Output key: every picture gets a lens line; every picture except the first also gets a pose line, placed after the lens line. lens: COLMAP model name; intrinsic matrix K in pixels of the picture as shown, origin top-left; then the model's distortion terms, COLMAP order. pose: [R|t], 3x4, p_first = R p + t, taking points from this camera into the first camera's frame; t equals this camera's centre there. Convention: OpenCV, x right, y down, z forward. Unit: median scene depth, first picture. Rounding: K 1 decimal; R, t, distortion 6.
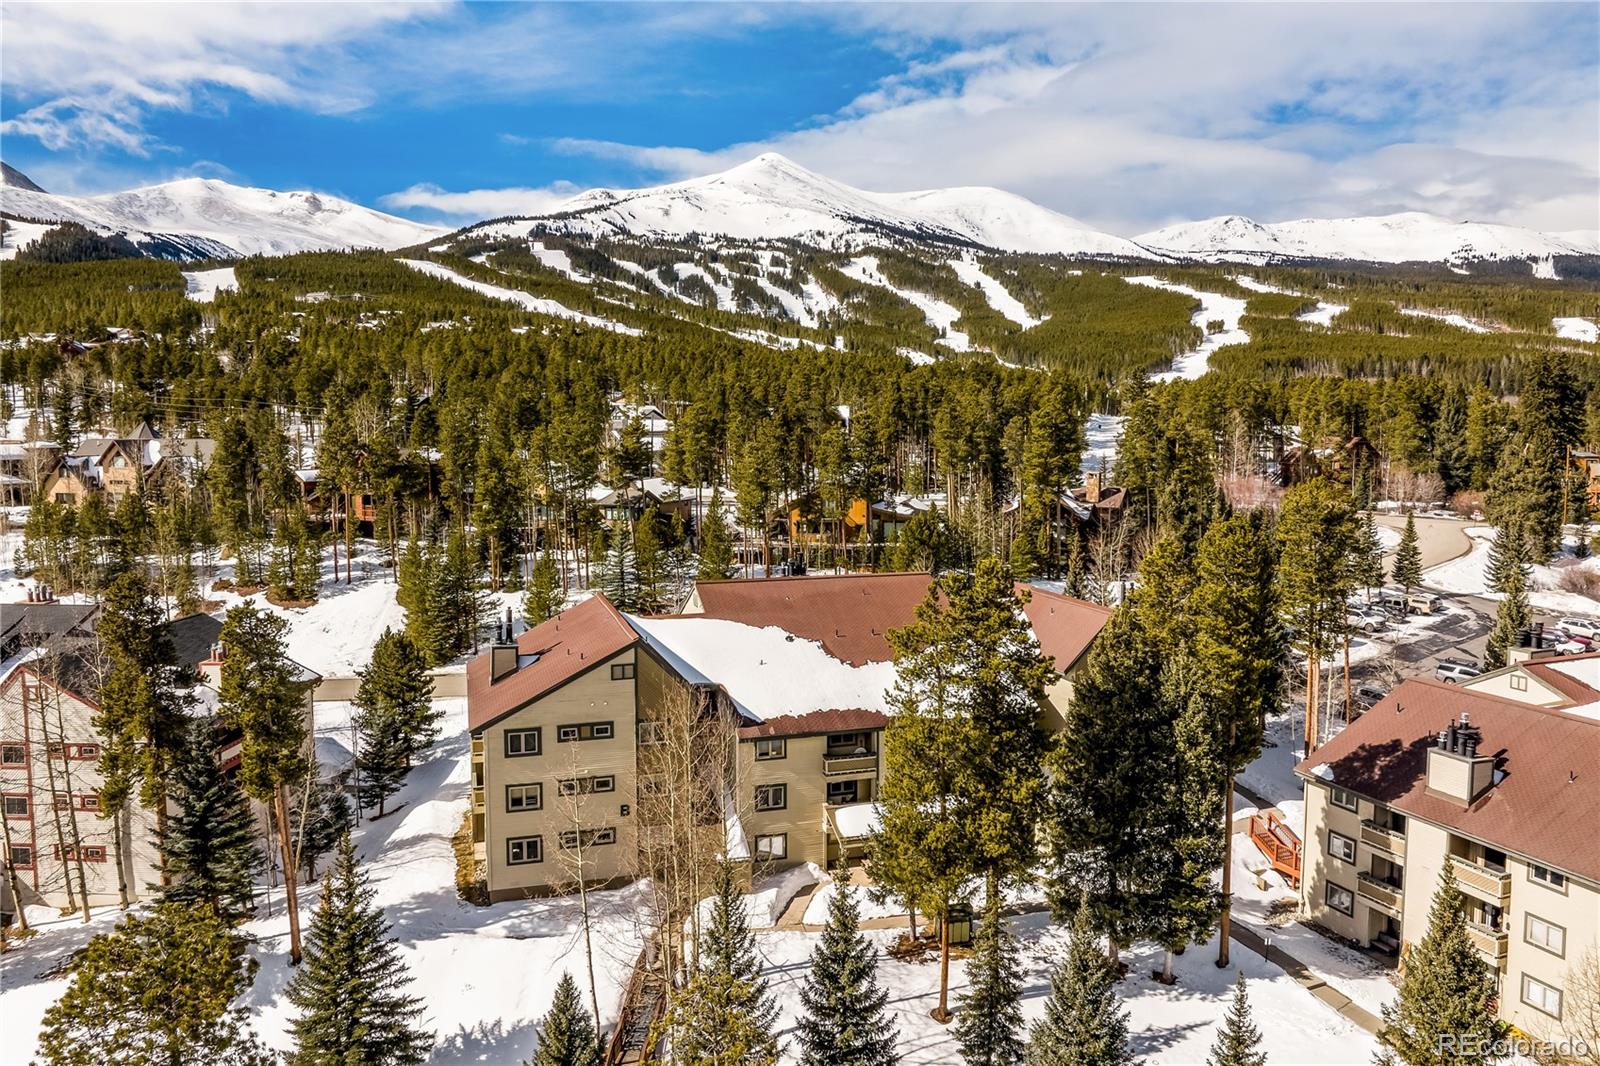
lens RADIAL K [[1122.5, 0, 799.9], [0, 1122.5, 502.1], [0, 0, 1]] dist [-0.034361, -0.006519]
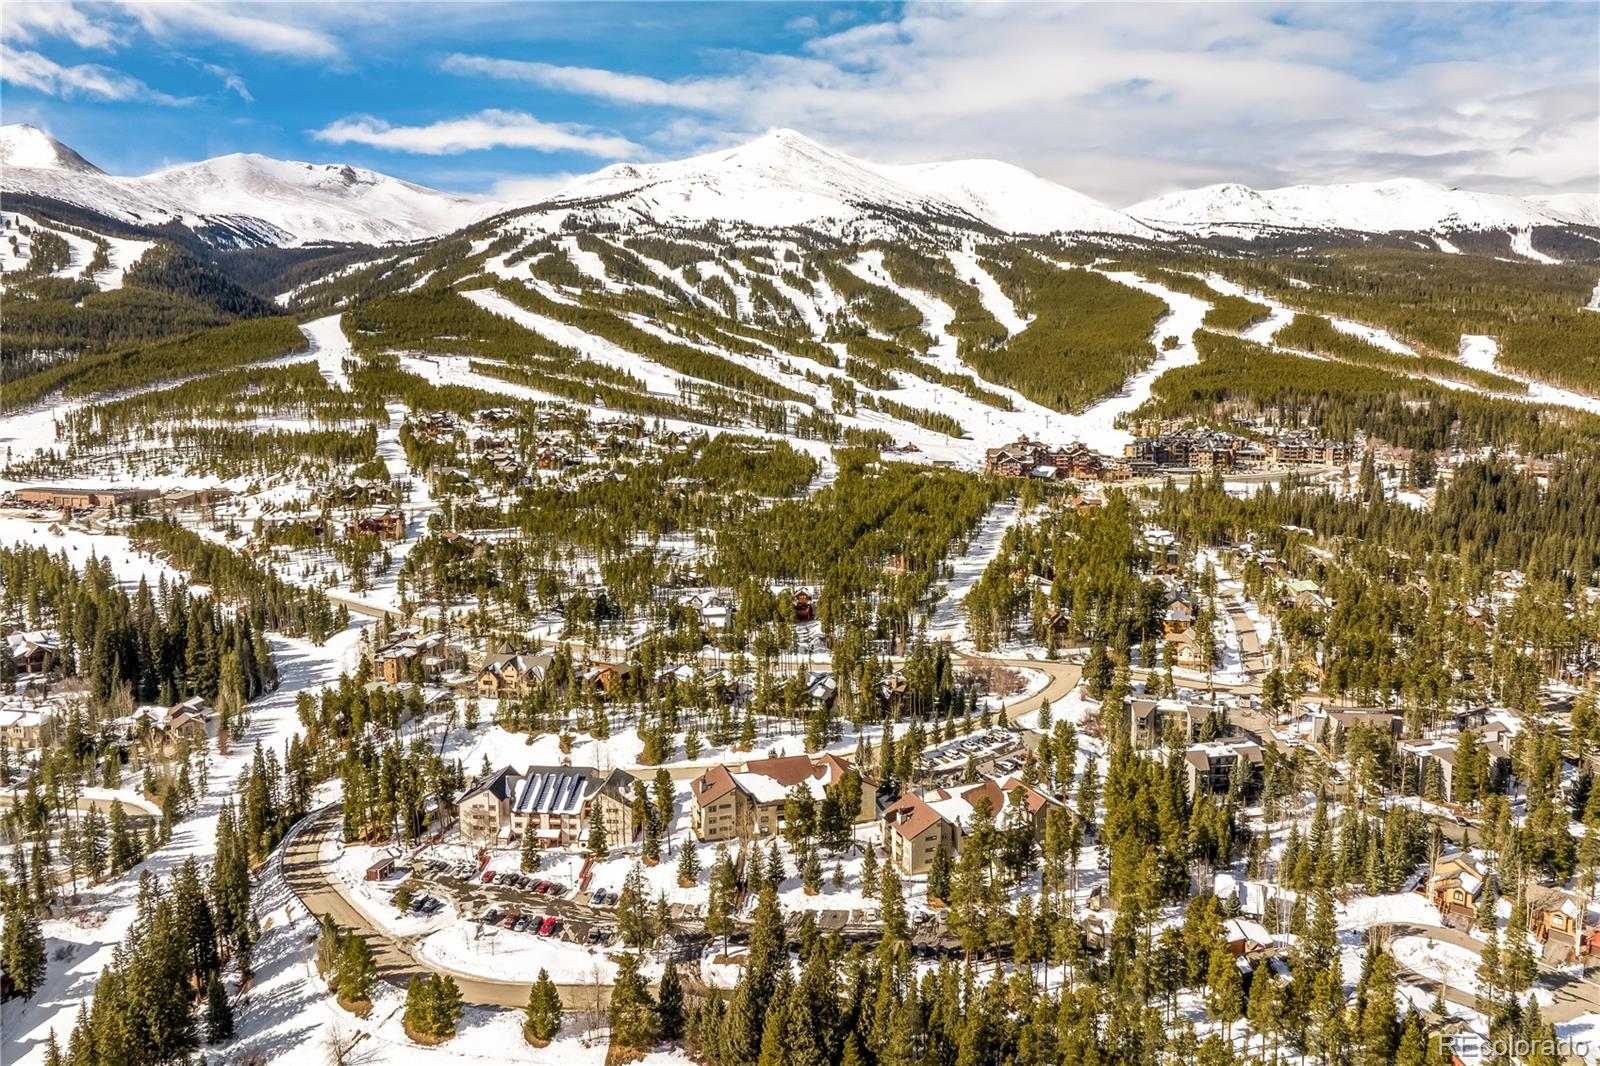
lens RADIAL K [[1119.8, 0, 801.0], [0, 1119.8, 473.0], [0, 0, 1]] dist [-0.034044, -0.010445]
pose [[0.999882, -0.003765, -0.014906, 0.005758], [0.004189, 0.999586, 0.028479, -0.037588], [0.014793, -0.028538, 0.999483, -0.103193]]
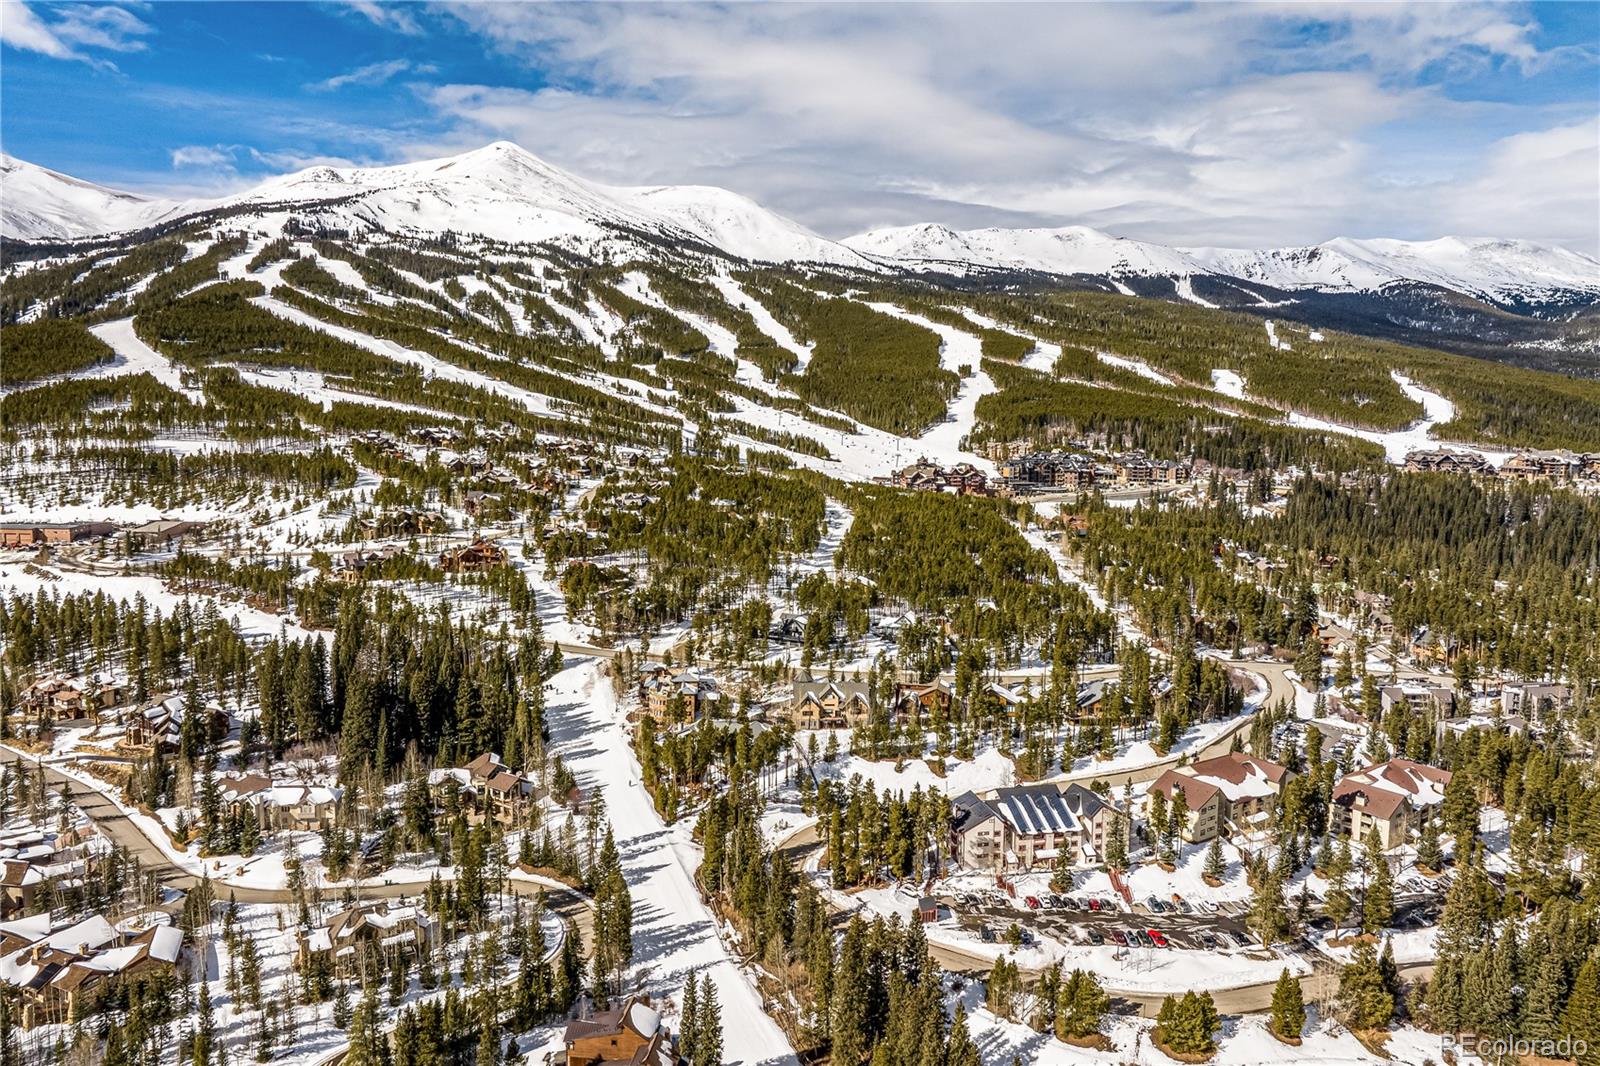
lens RADIAL K [[1123.4, 0, 801.3], [0, 1123.4, 492.3], [0, 0, 1]] dist [-0.038804, -0.010876]
pose [[0.961909, -0.013643, 0.273031, -0.091502], [0.007024, 0.999658, 0.025205, -0.037108], [-0.273281, -0.022328, 0.961675, -0.089744]]
